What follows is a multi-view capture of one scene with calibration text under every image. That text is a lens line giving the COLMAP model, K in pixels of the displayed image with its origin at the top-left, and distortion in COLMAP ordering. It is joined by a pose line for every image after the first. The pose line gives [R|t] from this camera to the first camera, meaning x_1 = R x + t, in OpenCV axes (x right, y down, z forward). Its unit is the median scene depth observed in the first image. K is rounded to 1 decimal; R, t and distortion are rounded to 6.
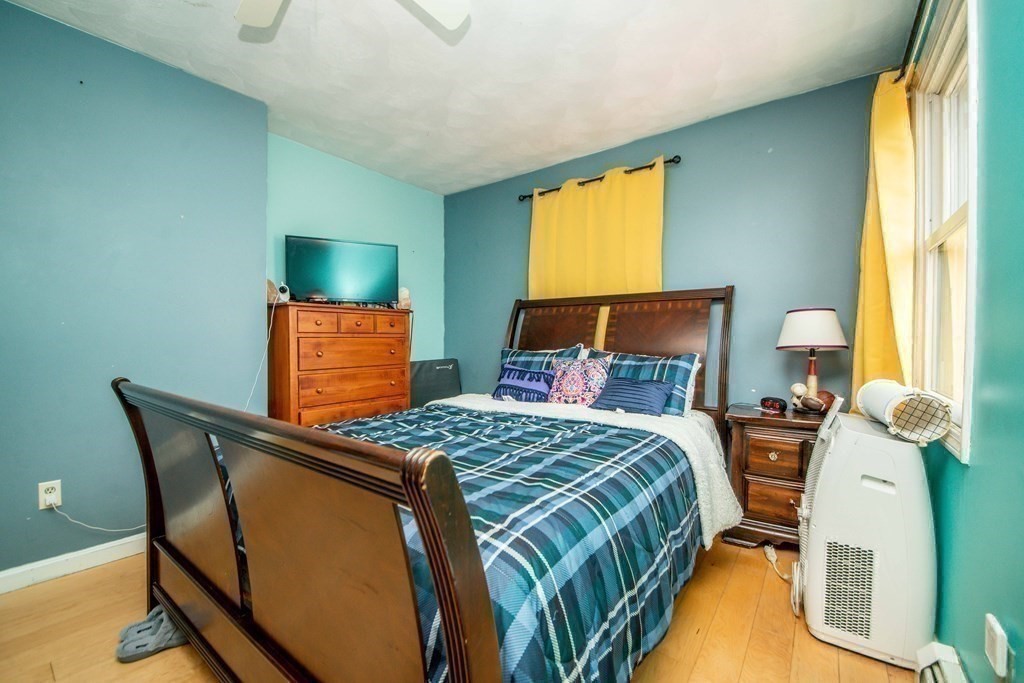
lens RADIAL K [[417.2, 0, 512.0], [0, 417.2, 341.5], [0, 0, 1]] dist [-0.000173, -0.000216]
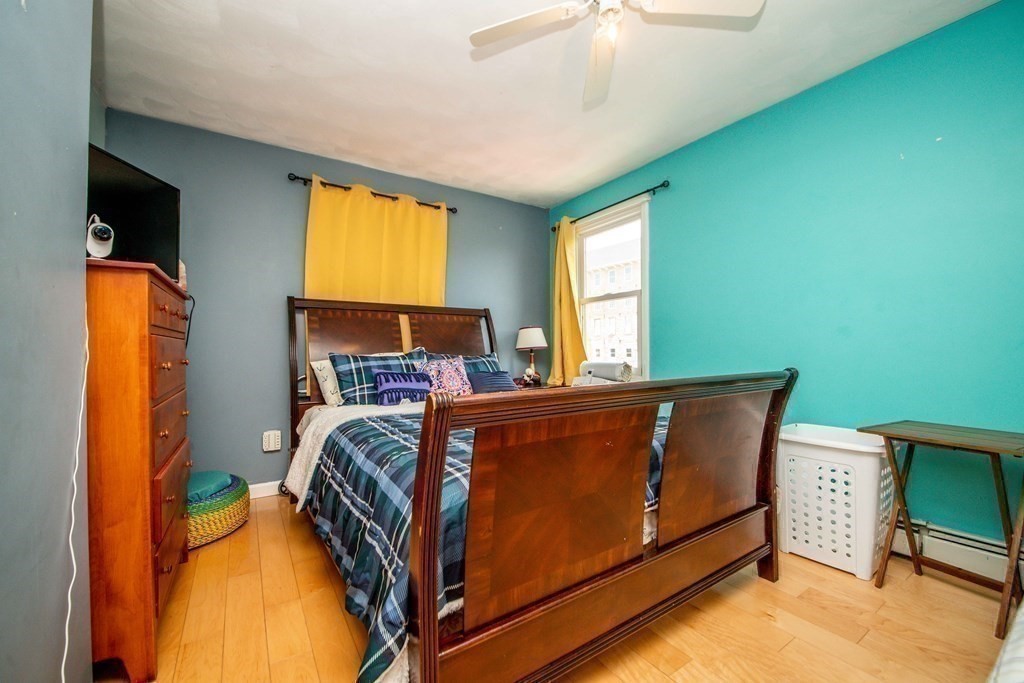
lens RADIAL K [[417.2, 0, 512.0], [0, 417.2, 341.5], [0, 0, 1]] dist [-0.000173, -0.000216]
pose [[0.318083, 0.009896, 0.948011, -0.808825], [0.010500, 0.999847, -0.013960, 0.008050], [-0.948005, 0.014394, 0.317931, 0.395727]]
